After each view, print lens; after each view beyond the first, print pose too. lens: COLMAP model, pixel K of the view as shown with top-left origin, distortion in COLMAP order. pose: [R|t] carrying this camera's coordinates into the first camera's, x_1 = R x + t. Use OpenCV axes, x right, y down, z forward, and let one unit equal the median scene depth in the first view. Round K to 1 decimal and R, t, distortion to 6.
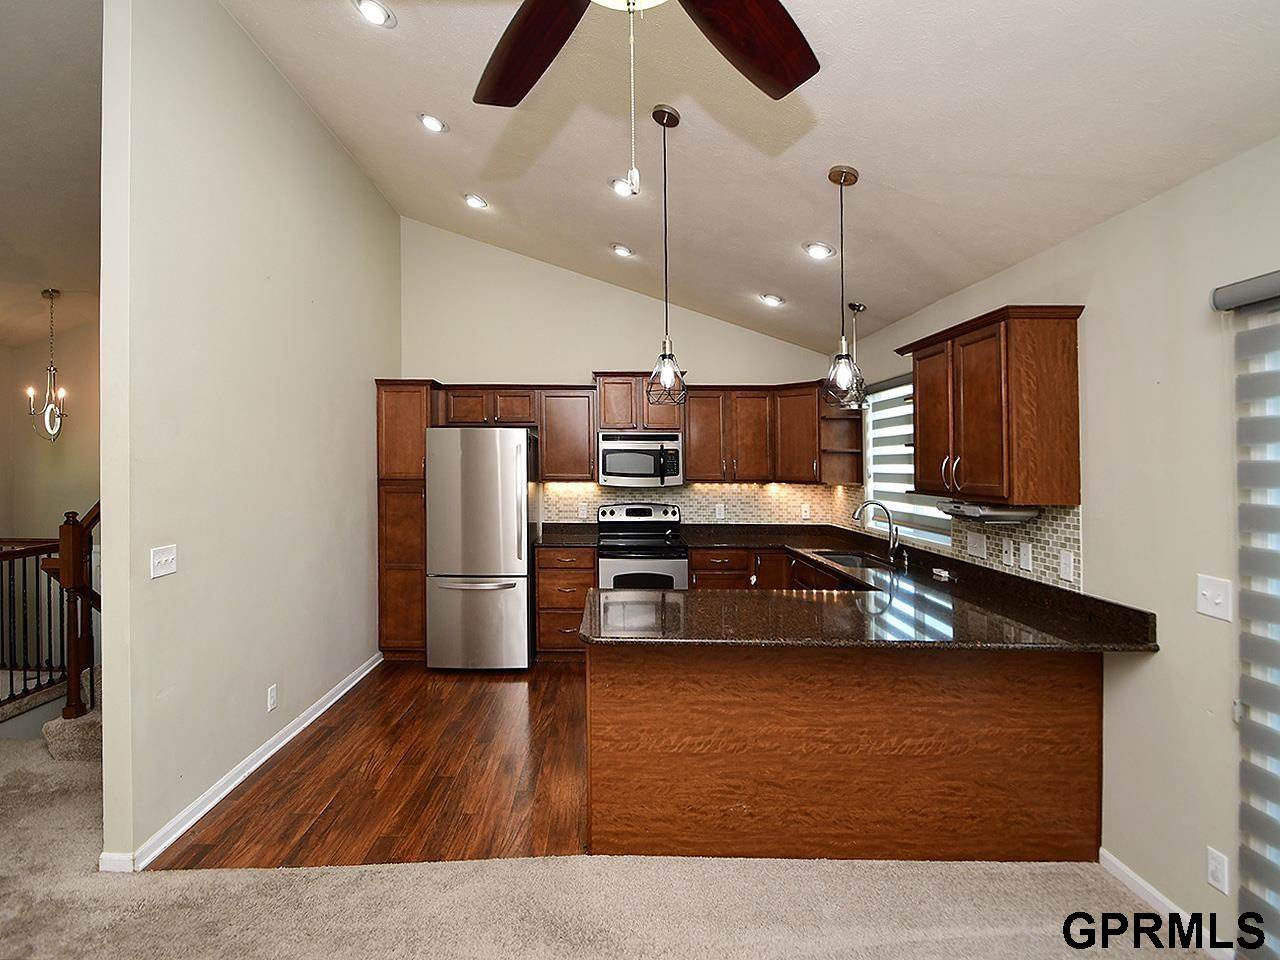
lens RADIAL K [[650.0, 0, 640.0], [0, 650.0, 480.0], [0, 0, 1]] dist [-0.000641, -0.000786]
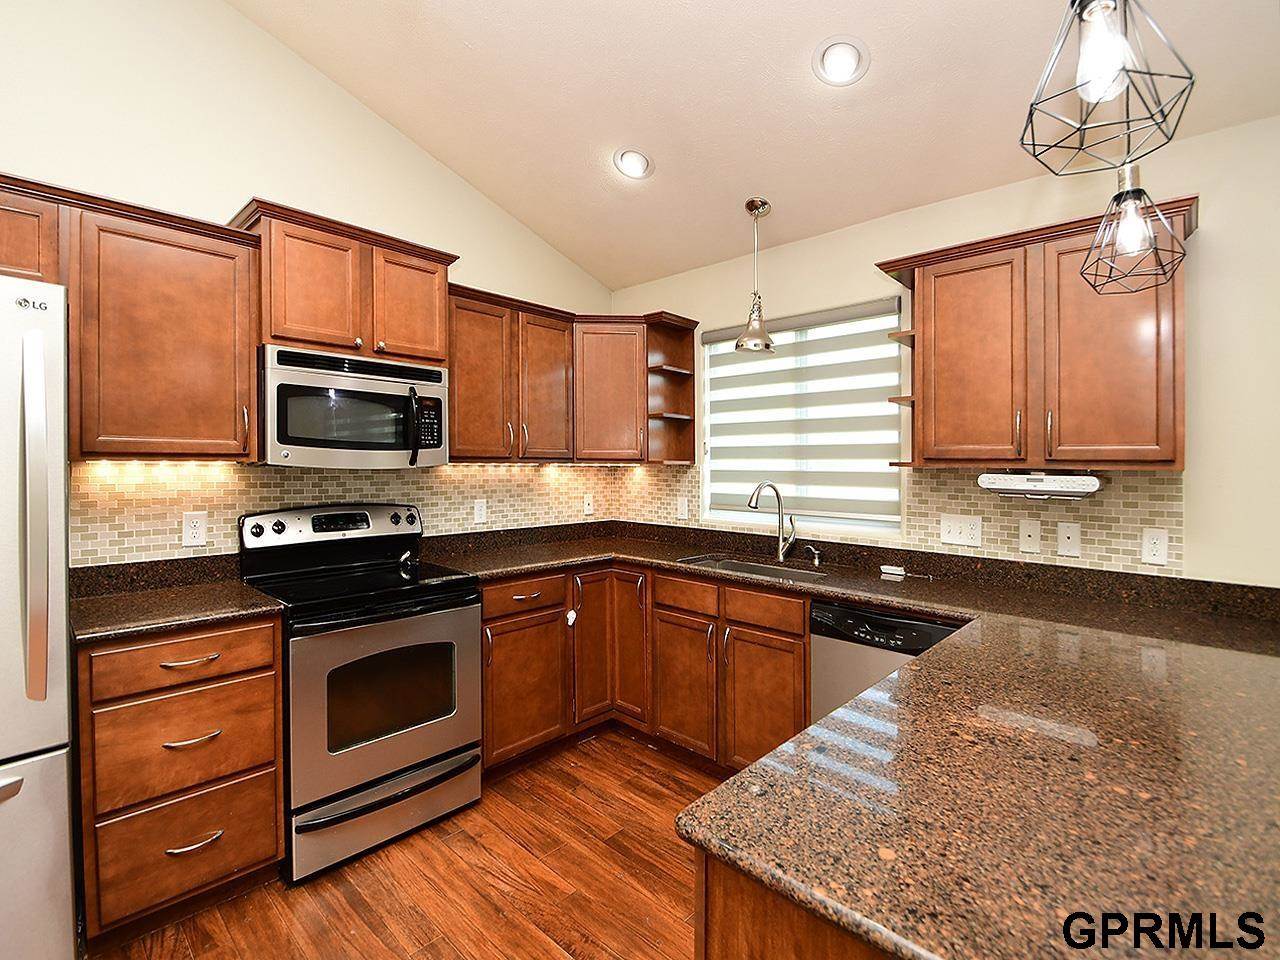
lens RADIAL K [[575.4, 0, 644.6], [0, 575.4, 459.5], [0, 0, 1]] dist [-0.002024, -0.000392]
pose [[0.678980, 0.006179, 0.734131, -0.187149], [0.016620, 0.999579, -0.023785, 0.018057], [-0.733968, 0.028351, 0.678592, 0.594428]]
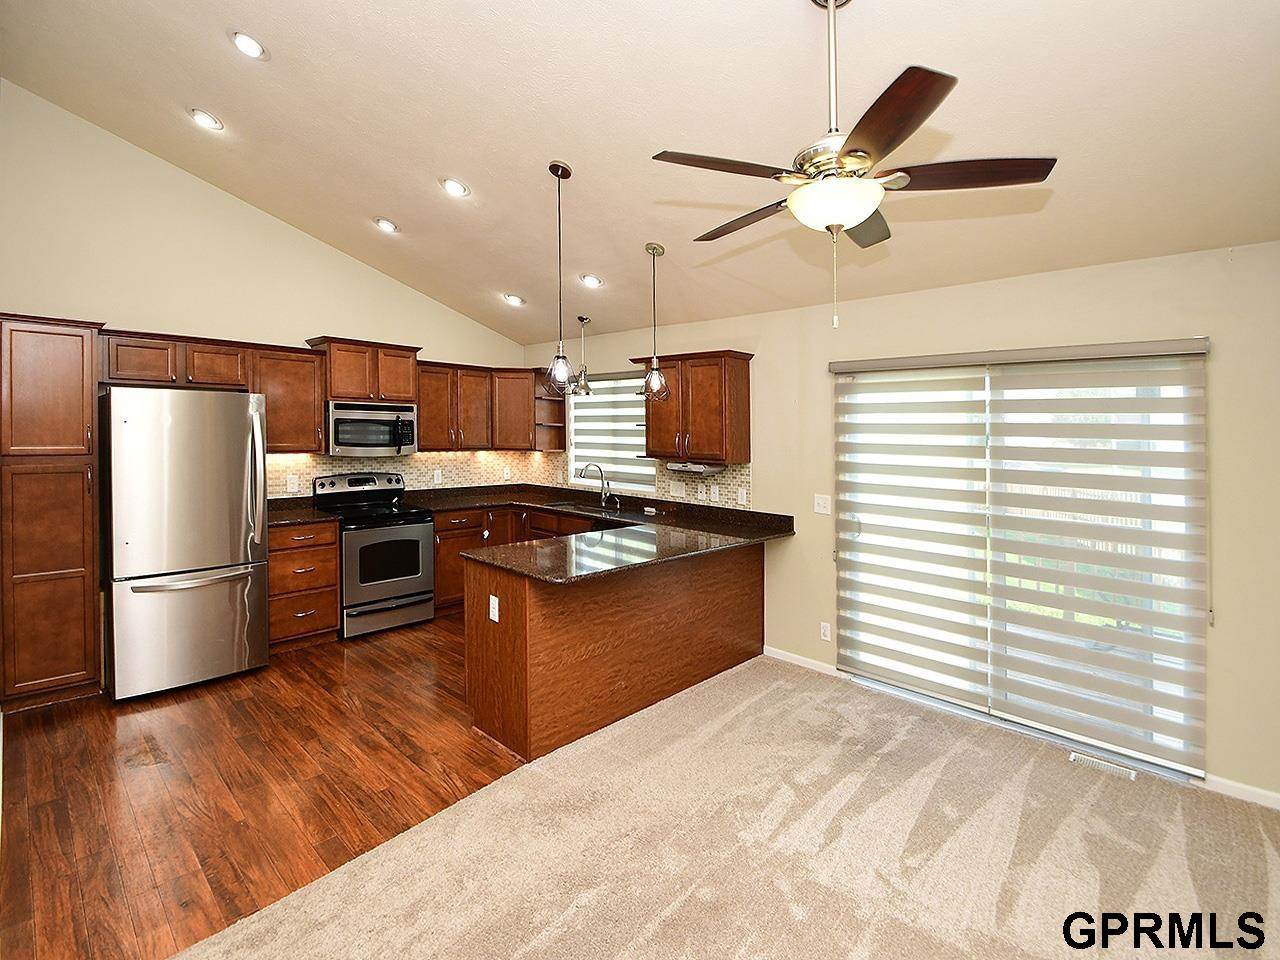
lens RADIAL K [[605.1, 0, 689.9], [0, 605.1, 445.5], [0, 0, 1]] dist [-0.000049, -0.000338]
pose [[0.641708, -0.011666, 0.766860, -0.435397], [0.002689, 0.999912, 0.012960, -0.019042], [-0.766944, -0.006255, 0.641683, 0.024812]]
